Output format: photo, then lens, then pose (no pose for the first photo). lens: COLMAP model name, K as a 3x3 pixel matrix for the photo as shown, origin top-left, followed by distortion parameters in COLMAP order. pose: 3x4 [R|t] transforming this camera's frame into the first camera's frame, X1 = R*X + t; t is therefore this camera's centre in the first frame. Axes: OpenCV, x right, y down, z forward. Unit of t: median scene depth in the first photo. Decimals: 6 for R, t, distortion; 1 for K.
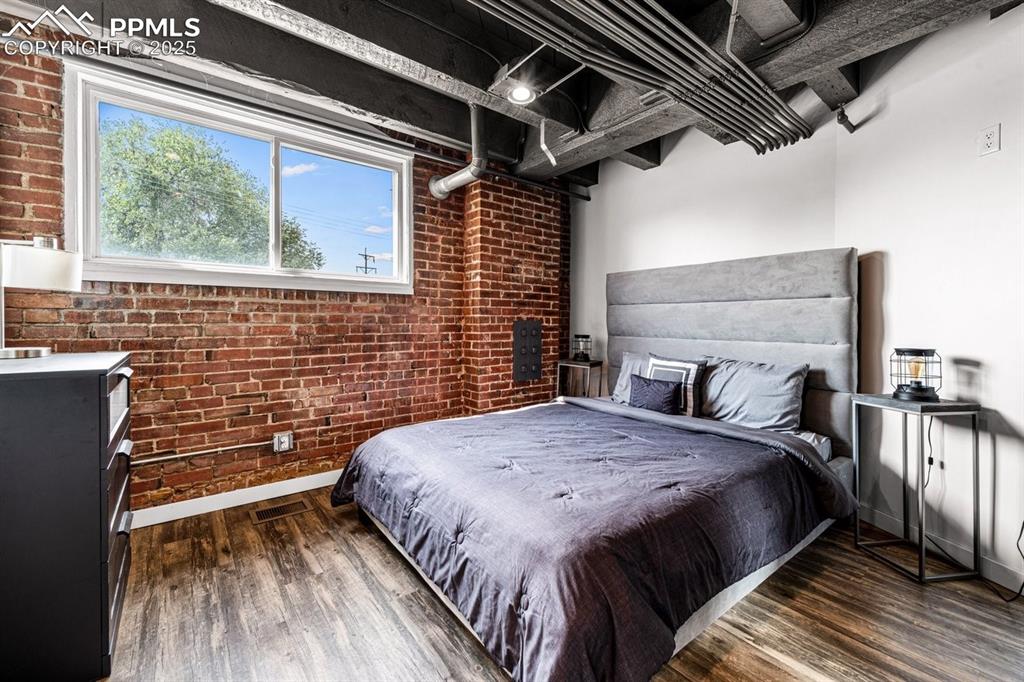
lens RADIAL K [[413.2, 0, 520.0], [0, 413.2, 328.8], [0, 0, 1]] dist [0.007817, -0.001085]
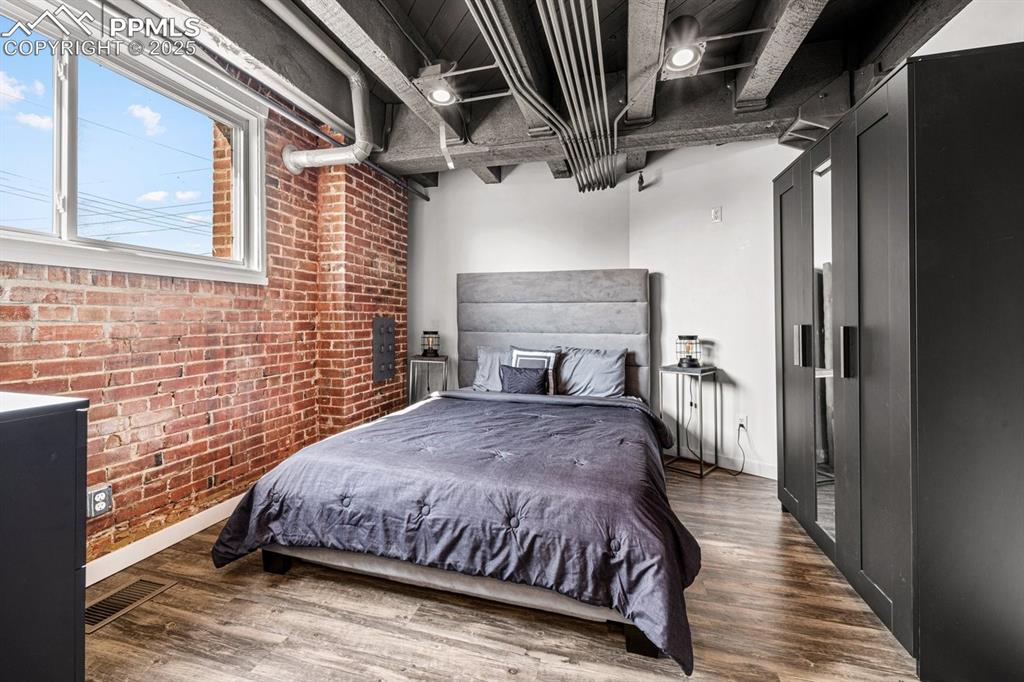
lens RADIAL K [[413.2, 0, 509.6], [0, 413.2, 320.1], [0, 0, 1]] dist [0.007817, -0.001085]
pose [[0.811691, -0.002815, 0.584080, -0.393606], [0.009548, 0.999919, -0.008449, -0.003401], [-0.584009, 0.012435, 0.811652, 0.069332]]
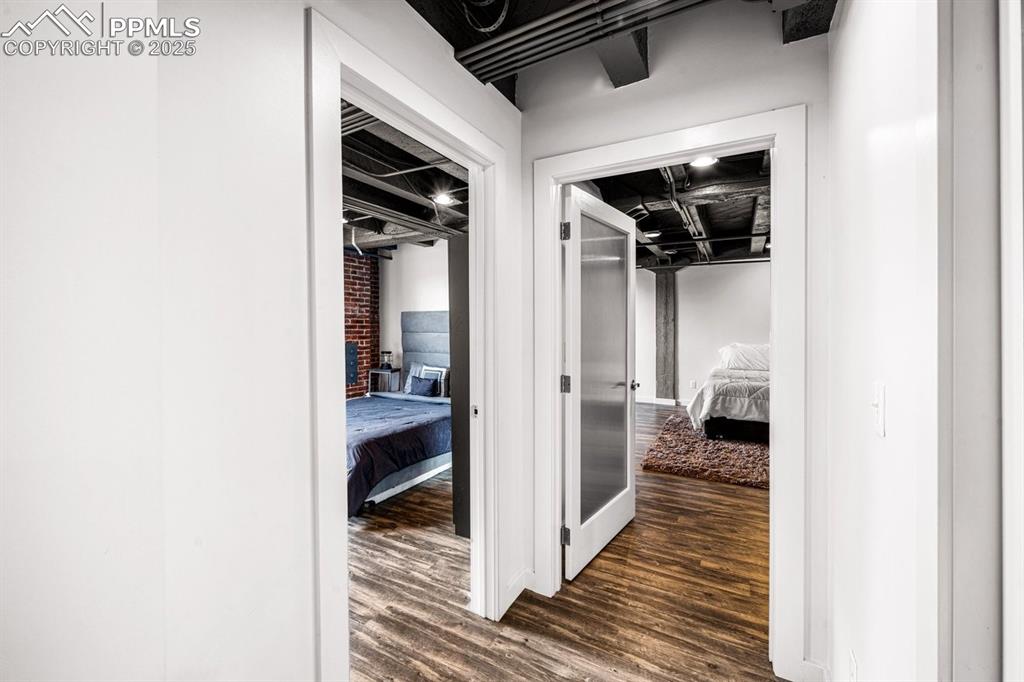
lens RADIAL K [[413.2, 0, 509.5], [0, 413.2, 330.3], [0, 0, 1]] dist [0.007817, -0.001085]
pose [[0.930608, -0.012594, 0.365801, 0.024110], [0.014192, 0.999898, -0.001680, -0.072734], [-0.365742, 0.006754, 0.930692, -0.764577]]
